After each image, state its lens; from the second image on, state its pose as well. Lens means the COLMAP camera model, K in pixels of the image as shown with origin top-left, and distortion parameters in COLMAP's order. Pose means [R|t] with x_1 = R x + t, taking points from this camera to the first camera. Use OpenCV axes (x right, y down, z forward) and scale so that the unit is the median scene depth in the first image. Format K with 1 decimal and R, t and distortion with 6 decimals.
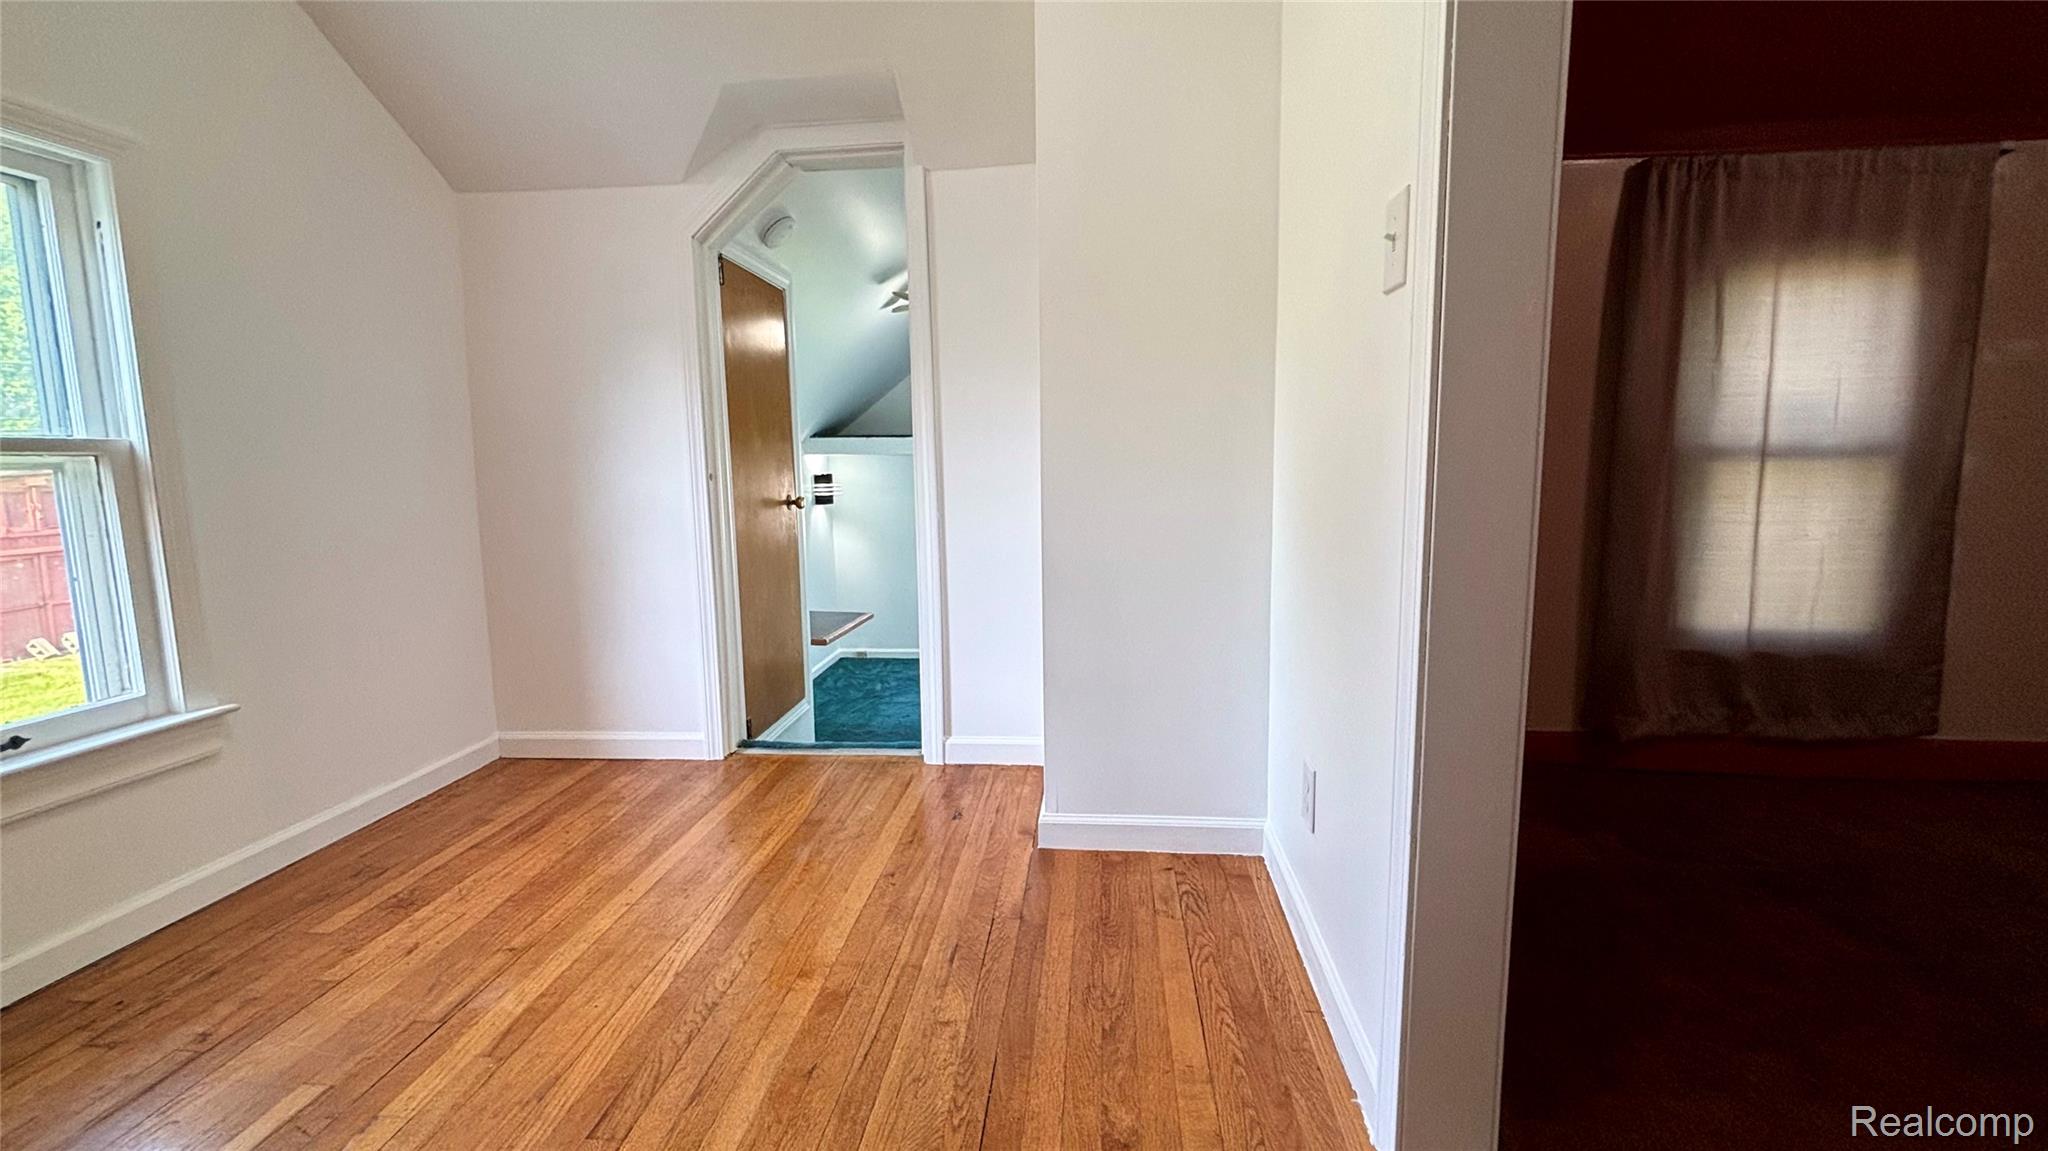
lens RADIAL K [[828.0, 0, 1021.8], [0, 828.0, 574.2], [0, 0, 1]] dist [-0.001279, 0.000971]
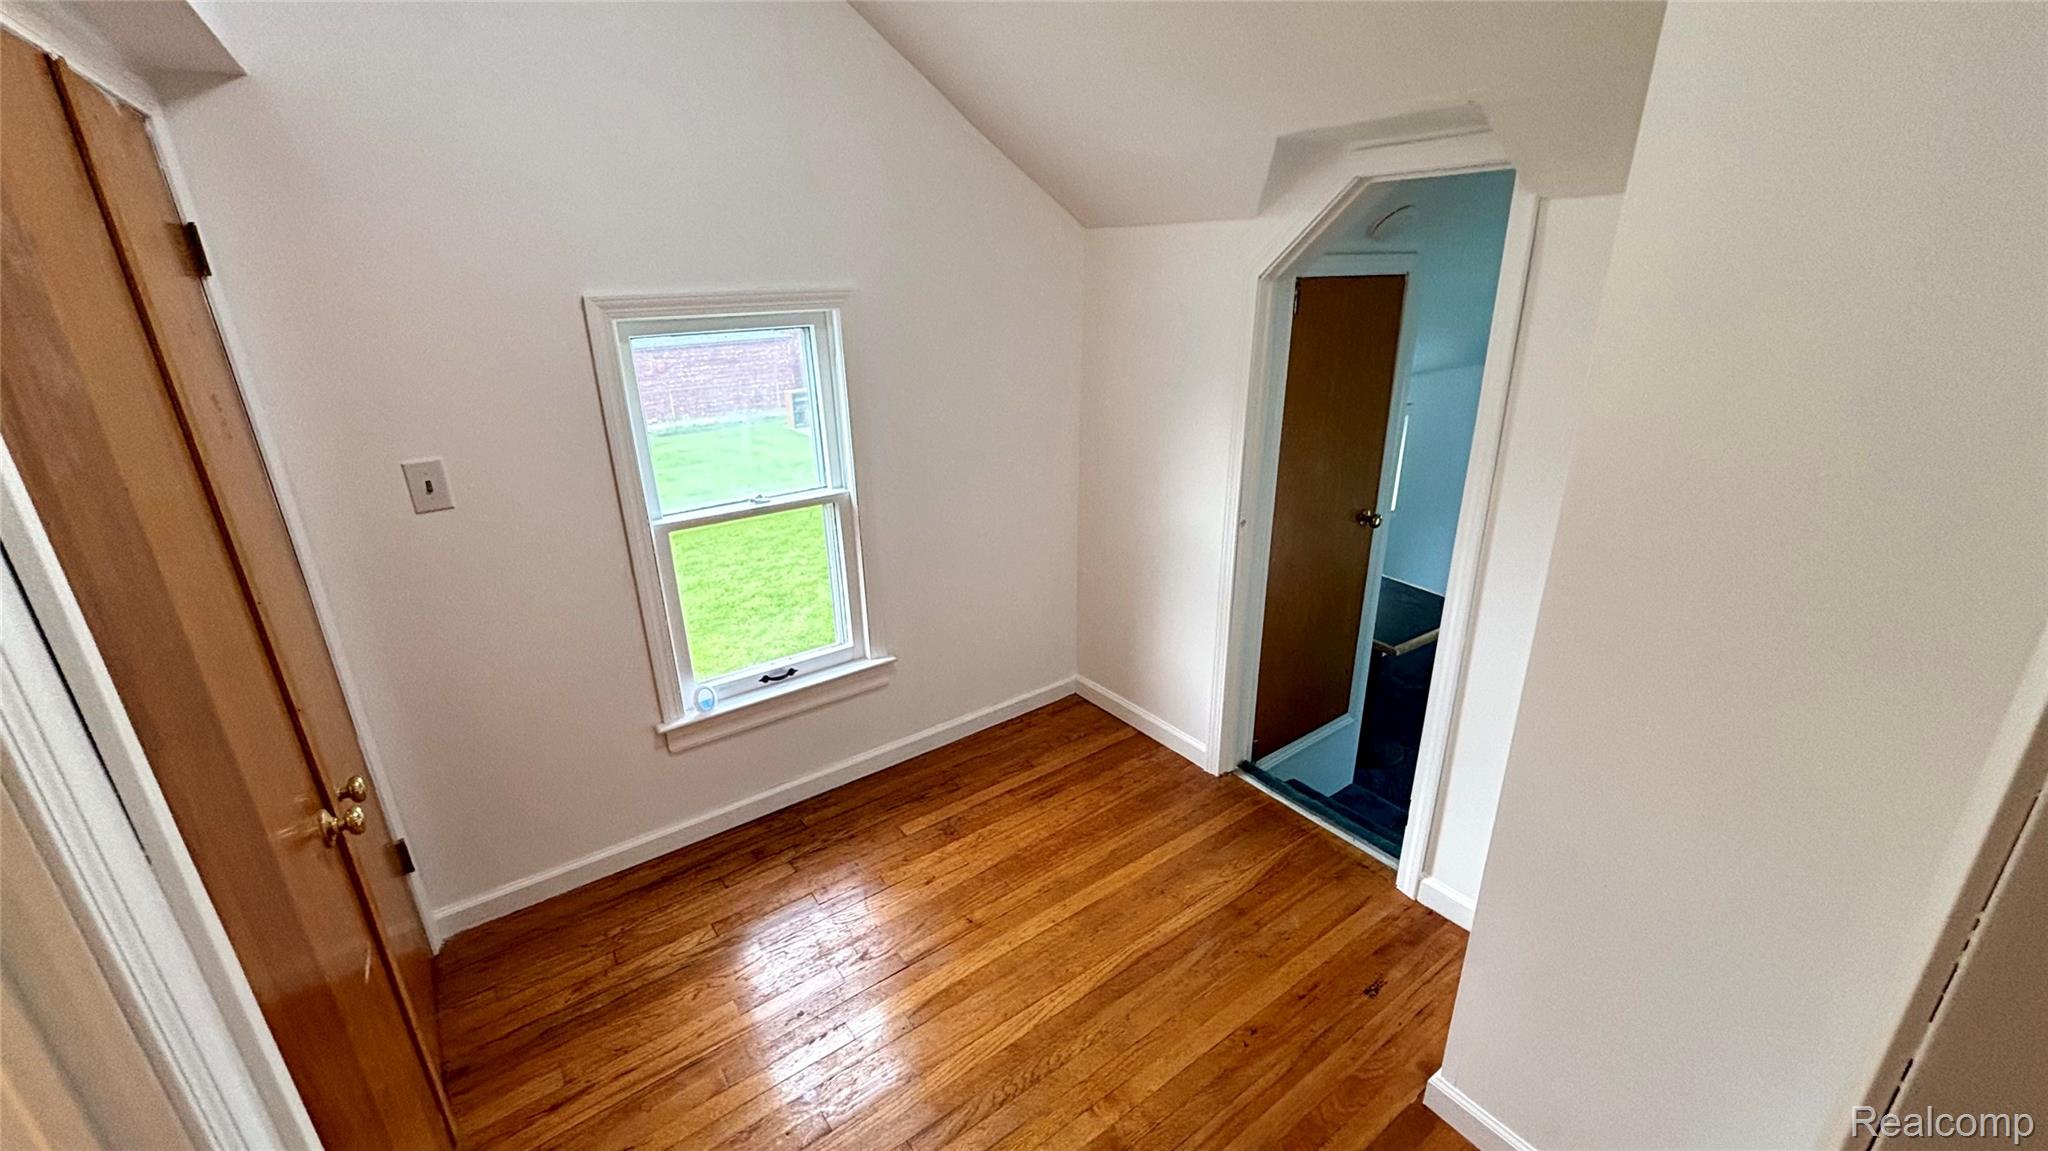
lens RADIAL K [[828.0, 0, 1023.2], [0, 828.0, 572.0], [0, 0, 1]] dist [-0.001279, 0.000971]
pose [[0.653618, 0.266534, -0.708339, 0.188716], [-0.088082, 0.956364, 0.278584, -0.357635], [0.751682, -0.119695, 0.648573, 0.179683]]
